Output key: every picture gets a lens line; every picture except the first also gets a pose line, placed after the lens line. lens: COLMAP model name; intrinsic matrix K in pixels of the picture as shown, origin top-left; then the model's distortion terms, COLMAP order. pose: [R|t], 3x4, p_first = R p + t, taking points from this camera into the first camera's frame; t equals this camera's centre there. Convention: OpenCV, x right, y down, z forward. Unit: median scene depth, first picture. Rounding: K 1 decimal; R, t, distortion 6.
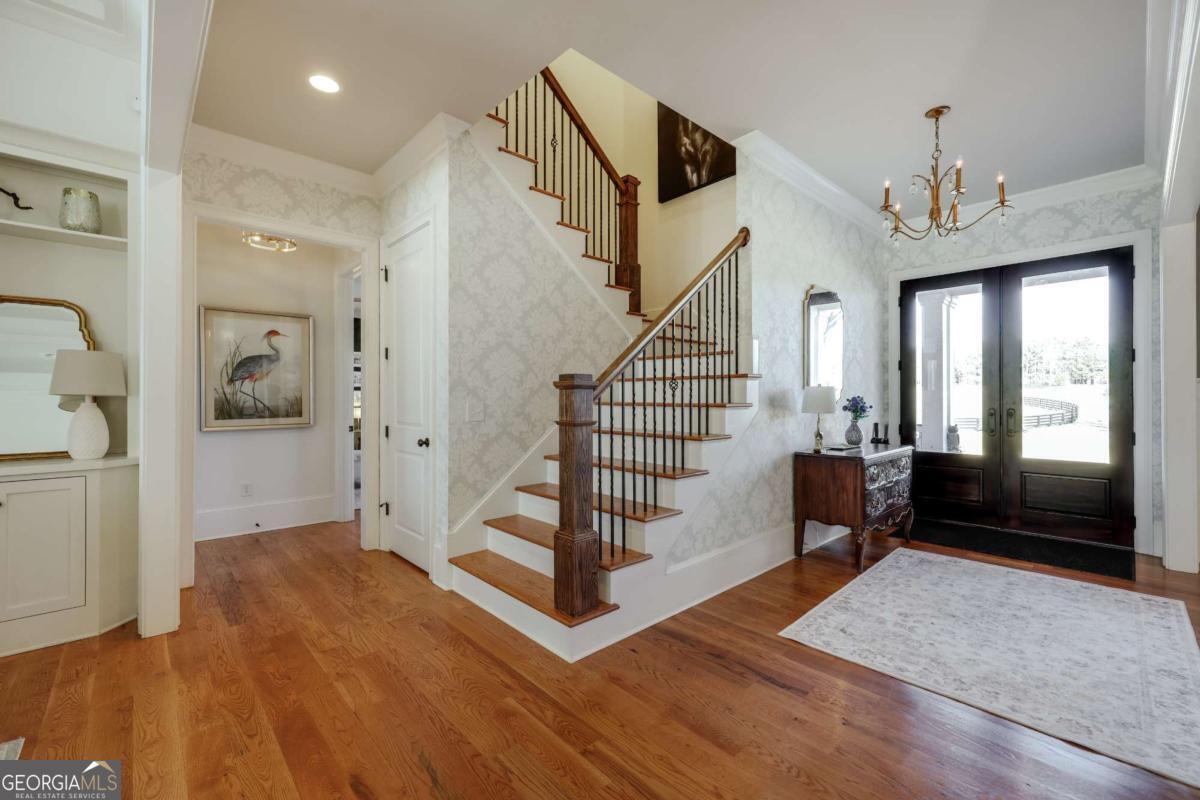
lens RADIAL K [[489.7, 0, 596.0], [0, 489.7, 400.0], [0, 0, 1]] dist [-0.000350, 0.000383]
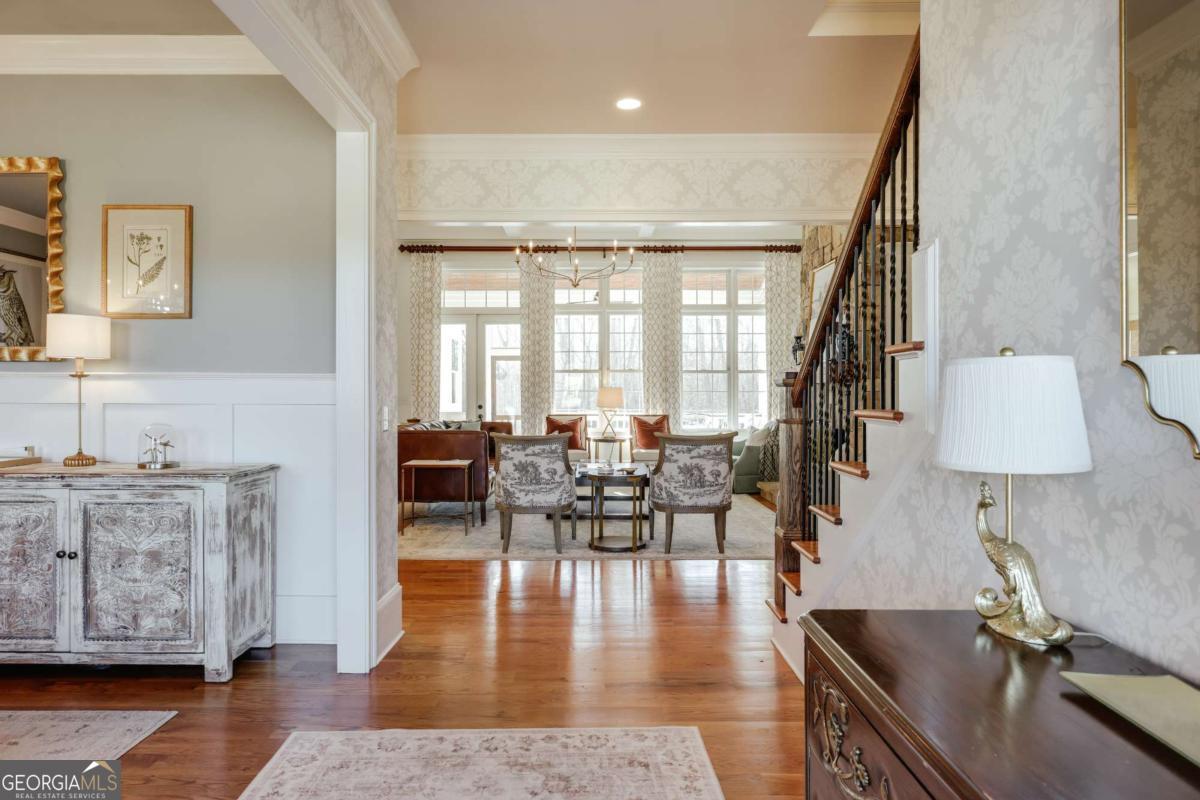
lens RADIAL K [[878.0, 0, 598.8], [0, 878.0, 400.8], [0, 0, 1]] dist [0.004395, 0.002560]
pose [[-0.681190, 0.004921, -0.732090, 2.304206], [-0.003679, 0.999942, 0.010144, -0.013389], [0.732097, 0.009603, -0.681133, 2.896656]]
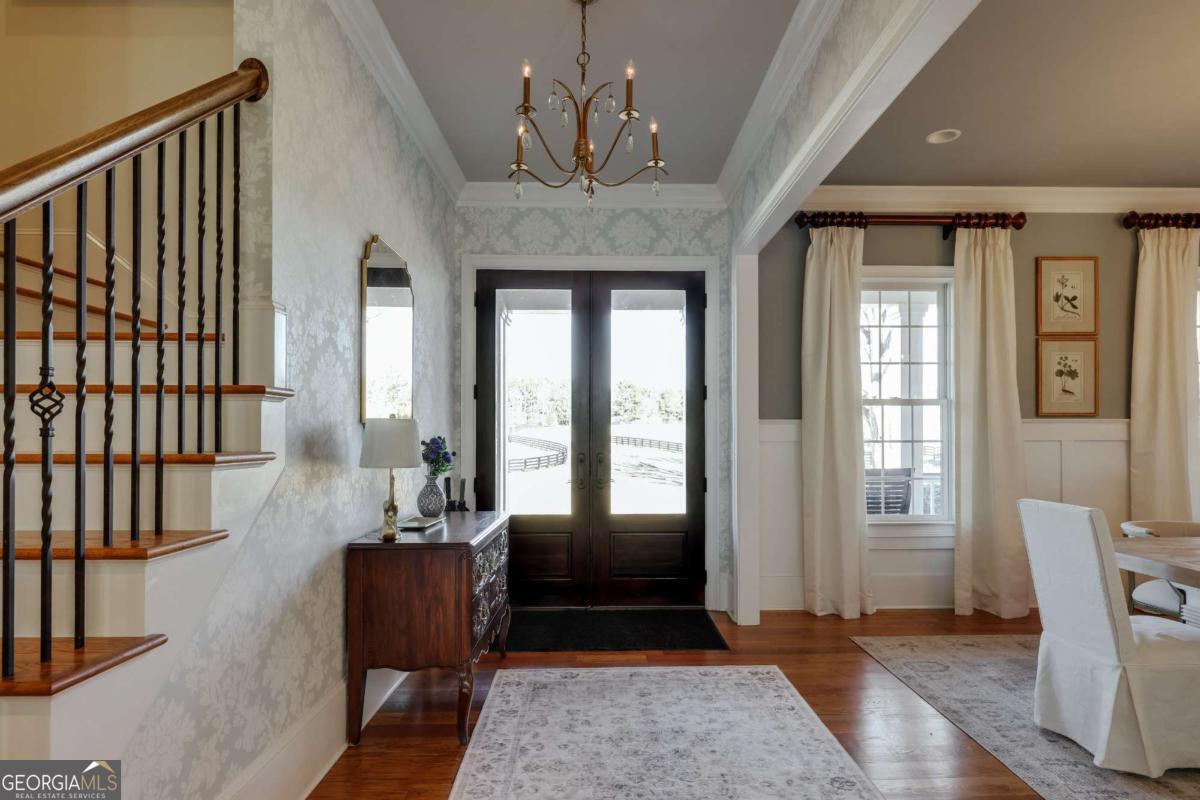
lens RADIAL K [[686.8, 0, 627.8], [0, 686.8, 432.8], [0, 0, 1]] dist [0.004319, 0.000394]
pose [[0.655464, 0.007230, 0.755192, 0.050586], [0.002467, 0.999928, -0.011714, -0.002637], [-0.755222, 0.009541, 0.655399, 0.313238]]
